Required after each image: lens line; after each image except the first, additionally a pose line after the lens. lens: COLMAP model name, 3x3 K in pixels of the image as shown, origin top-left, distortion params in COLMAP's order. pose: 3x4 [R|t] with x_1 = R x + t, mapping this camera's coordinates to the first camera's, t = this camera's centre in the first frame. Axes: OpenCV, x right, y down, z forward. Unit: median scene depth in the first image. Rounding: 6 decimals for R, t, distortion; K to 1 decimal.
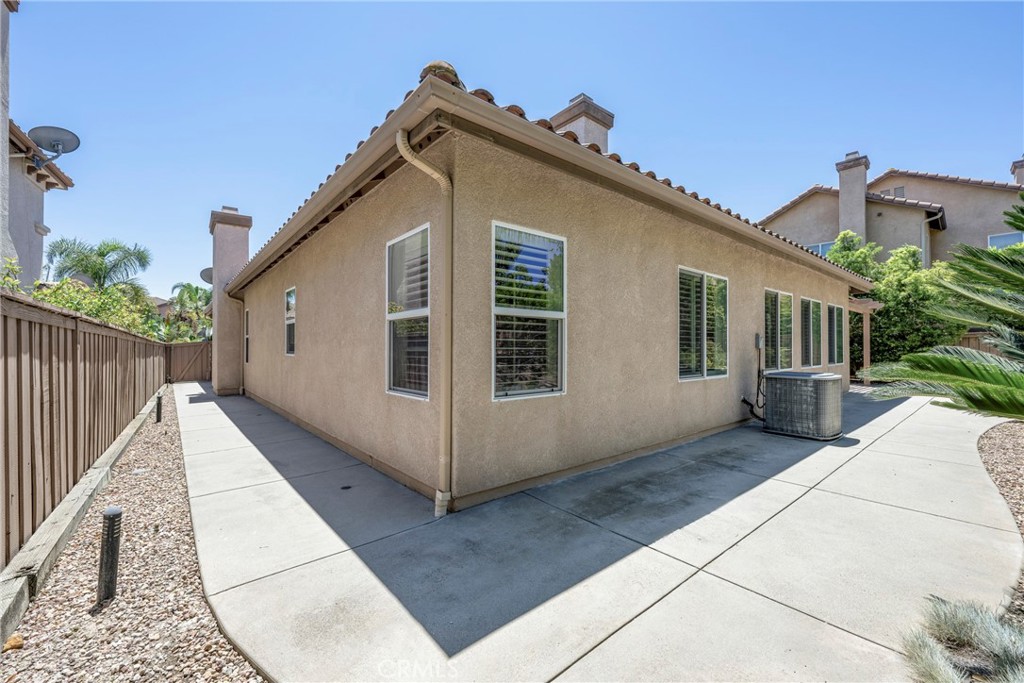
lens RADIAL K [[403.7, 0, 512.0], [0, 403.7, 341.5], [0, 0, 1]] dist [0.001830, 0.000205]
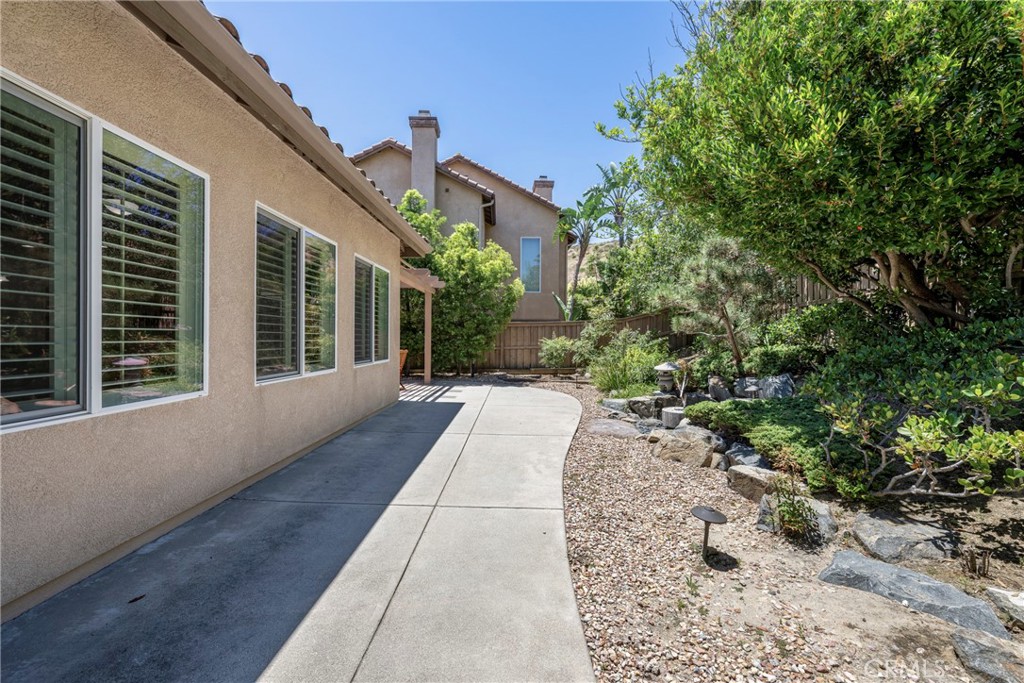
lens RADIAL K [[403.7, 0, 512.0], [0, 403.7, 341.5], [0, 0, 1]] dist [0.001830, 0.000205]
pose [[0.641755, -0.004297, 0.766897, 0.354745], [-0.019185, 0.999581, 0.021654, 0.005338], [-0.766669, -0.028610, 0.641404, 0.344175]]
